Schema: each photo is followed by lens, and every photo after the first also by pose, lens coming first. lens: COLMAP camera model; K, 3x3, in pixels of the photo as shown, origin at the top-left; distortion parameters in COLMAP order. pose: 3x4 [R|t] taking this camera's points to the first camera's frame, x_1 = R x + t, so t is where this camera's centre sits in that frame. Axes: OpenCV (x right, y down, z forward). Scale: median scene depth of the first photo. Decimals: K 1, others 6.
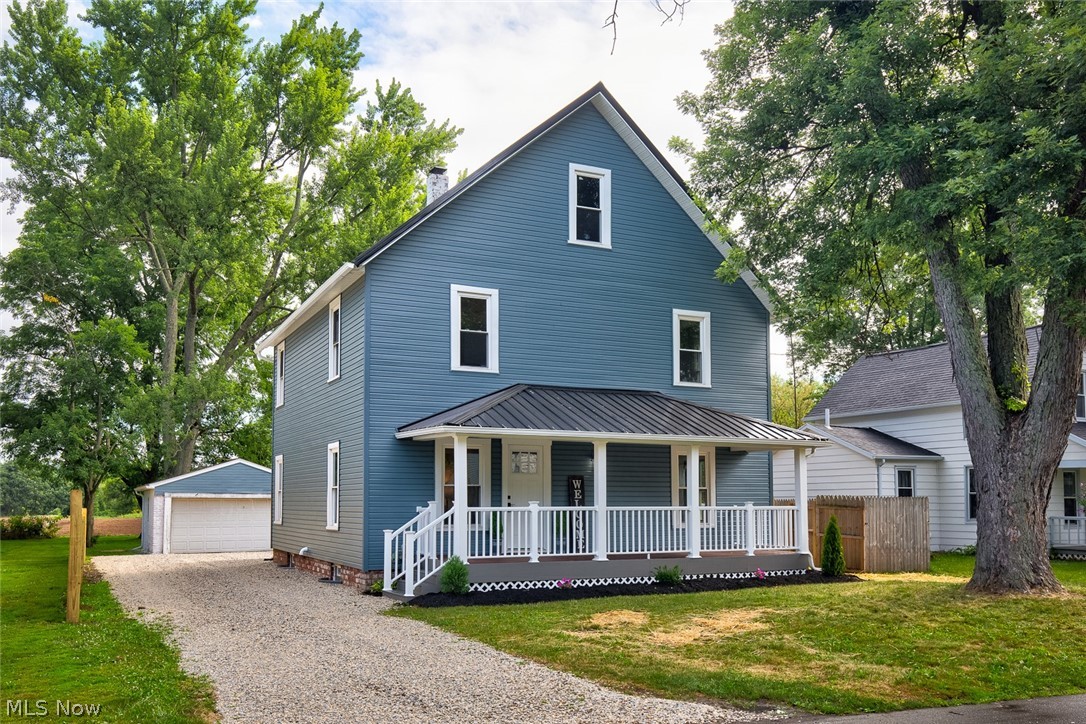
lens RADIAL K [[933.9, 0, 542.6], [0, 933.9, 392.1], [0, 0, 1]] dist [0.103594, 0.002731]
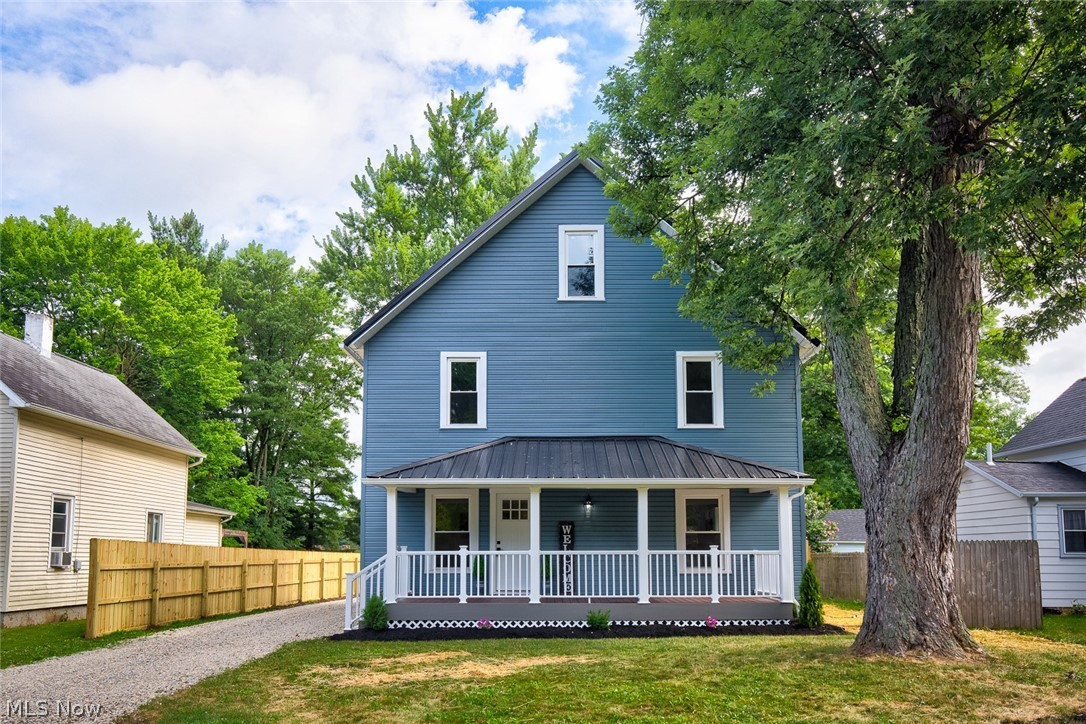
lens RADIAL K [[807.1, 0, 559.8], [0, 807.1, 435.9], [0, 0, 1]] dist [0.050017, 0.002930]
pose [[0.886422, -0.063699, -0.458474, 0.465332], [0.053871, 0.997952, -0.034496, 0.026204], [0.459732, 0.005879, 0.888038, 0.205526]]
